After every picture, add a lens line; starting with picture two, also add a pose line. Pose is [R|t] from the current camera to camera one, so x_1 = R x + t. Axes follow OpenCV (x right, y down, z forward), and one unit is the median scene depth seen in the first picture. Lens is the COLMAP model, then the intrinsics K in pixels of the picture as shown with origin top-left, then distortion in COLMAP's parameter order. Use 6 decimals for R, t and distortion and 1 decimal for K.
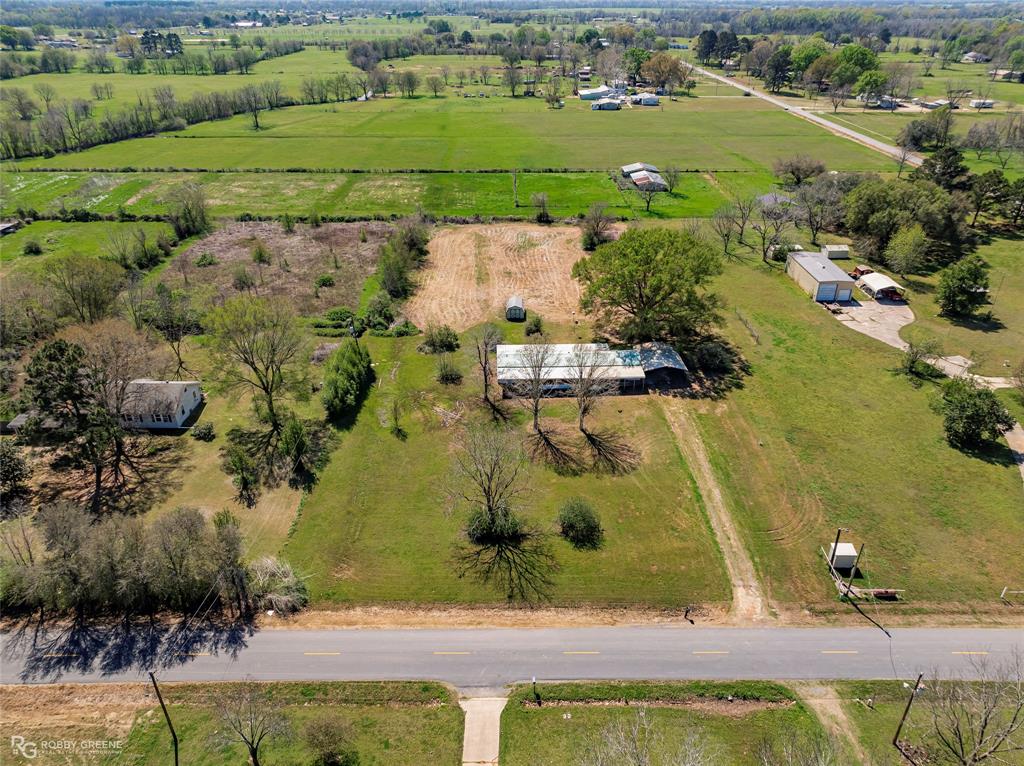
lens RADIAL K [[712.7, 0, 512.6], [0, 712.7, 383.7], [0, 0, 1]] dist [-0.012607, 0.015334]
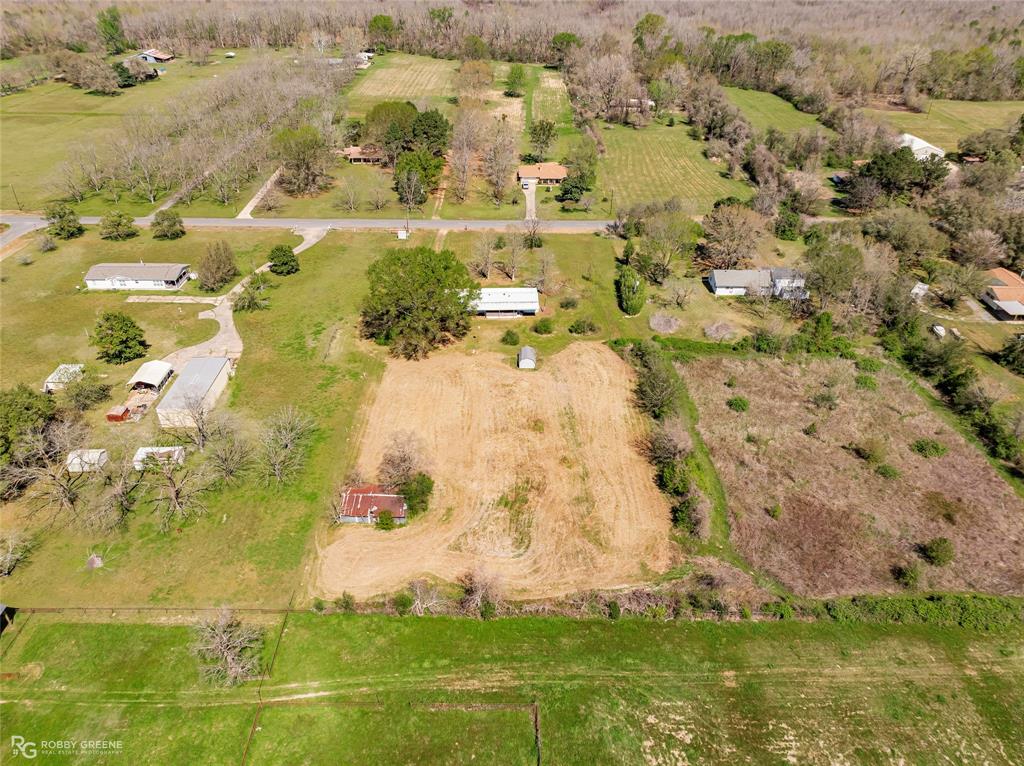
lens RADIAL K [[712.7, 0, 513.3], [0, 712.7, 384.2], [0, 0, 1]] dist [-0.012607, 0.015334]
pose [[-0.999868, -0.008940, -0.013579, 0.055379], [-0.016188, 0.470009, 0.882513, -1.400586], [-0.001508, 0.882616, -0.470091, 2.063901]]
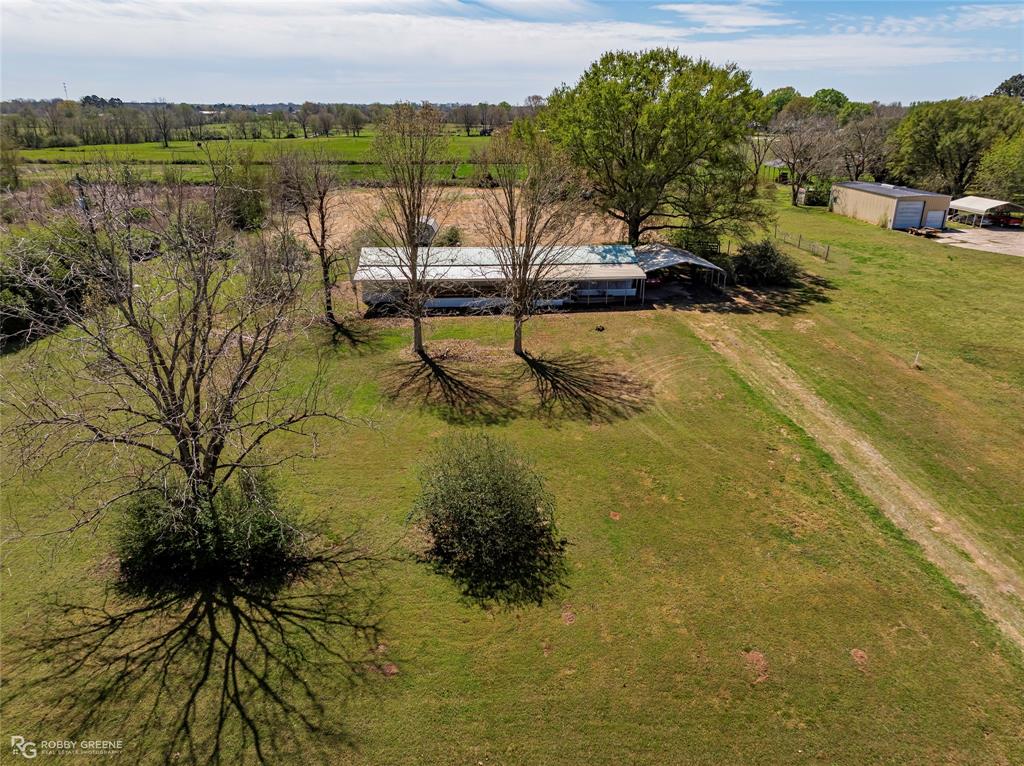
lens RADIAL K [[712.7, 0, 512.9], [0, 712.7, 384.8], [0, 0, 1]] dist [-0.012607, 0.015334]
pose [[0.999141, -0.014246, 0.038919, 0.074670], [0.019181, 0.991391, -0.129524, 0.141035], [-0.036739, 0.130159, 0.990812, 0.541564]]
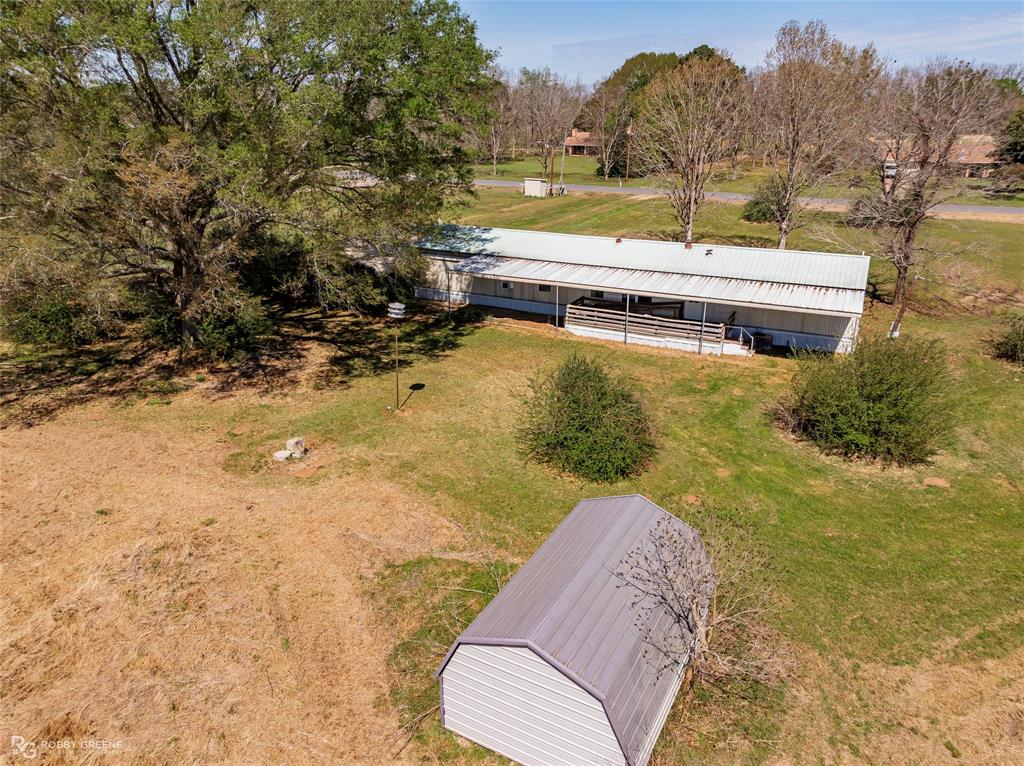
lens RADIAL K [[712.7, 0, 510.0], [0, 712.7, 380.1], [0, 0, 1]] dist [-0.012607, 0.015334]
pose [[-0.879108, -0.173972, 0.443738, -0.028706], [0.221075, 0.675959, 0.702997, -0.273767], [-0.422251, 0.716110, -0.555780, 1.384369]]
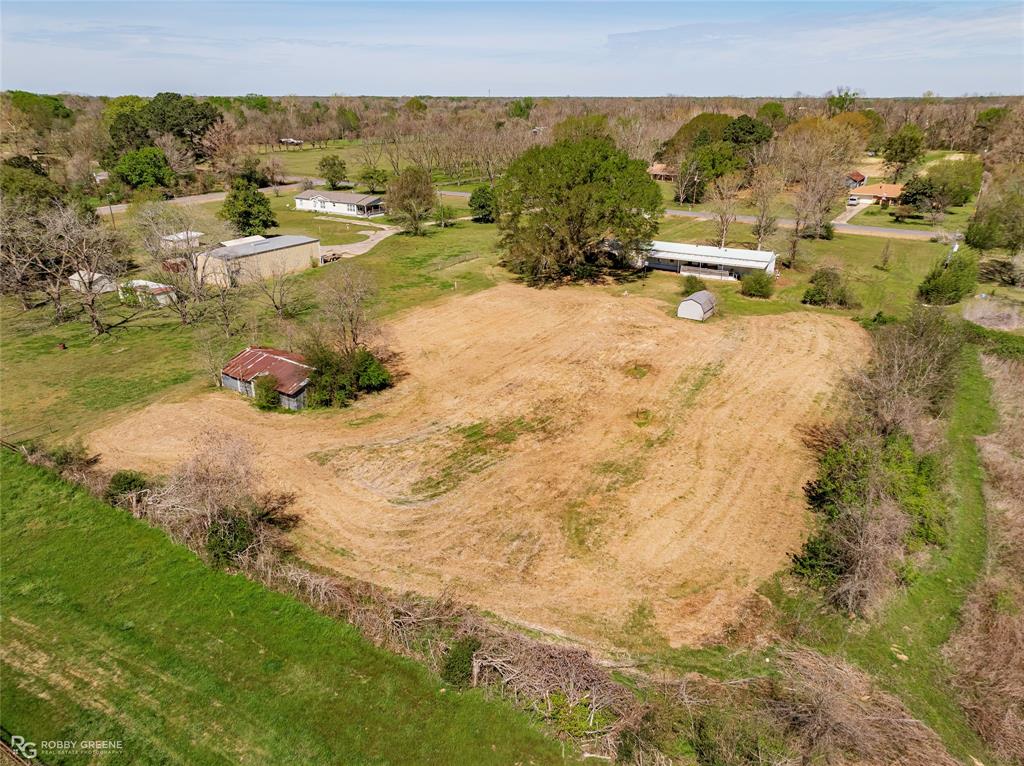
lens RADIAL K [[712.7, 0, 513.5], [0, 712.7, 384.2], [0, 0, 1]] dist [-0.012607, 0.015334]
pose [[-0.846173, -0.204210, 0.492229, -0.246403], [0.247703, 0.667105, 0.702577, -0.747874], [-0.471842, 0.716429, -0.513902, 1.952710]]
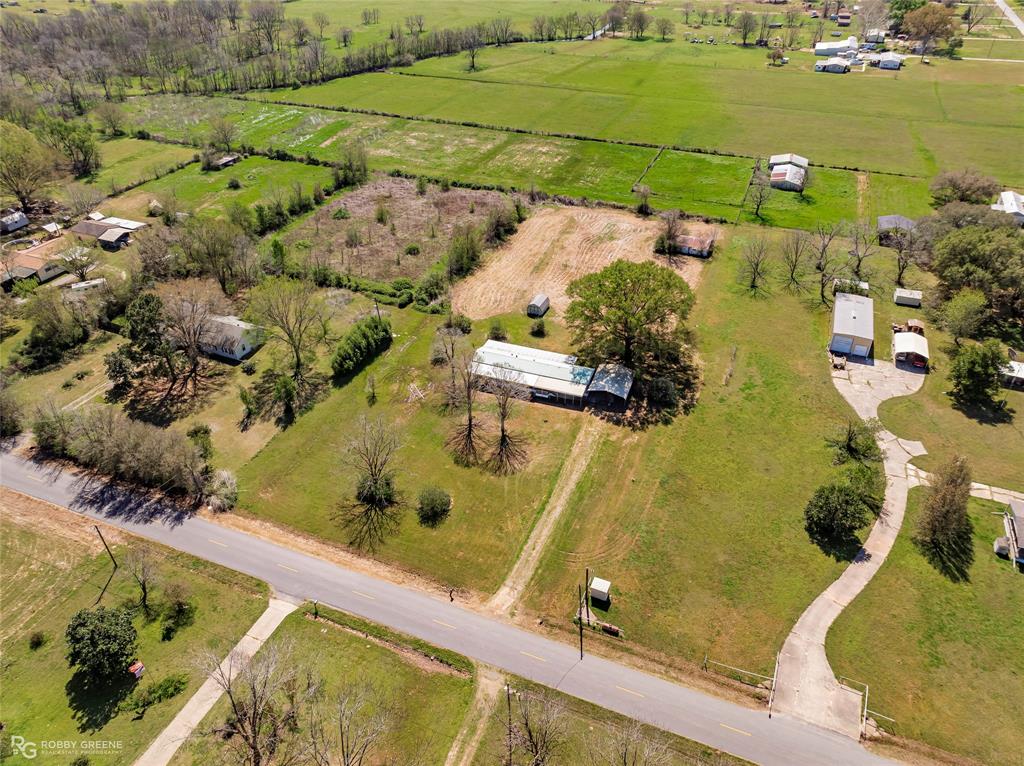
lens RADIAL K [[712.7, 0, 514.2], [0, 712.7, 382.6], [0, 0, 1]] dist [-0.012607, 0.015334]
pose [[0.924407, 0.217183, -0.313534, 0.472226], [-0.179661, 0.973081, 0.144343, -0.190294], [0.336442, -0.077102, 0.938542, -0.129699]]
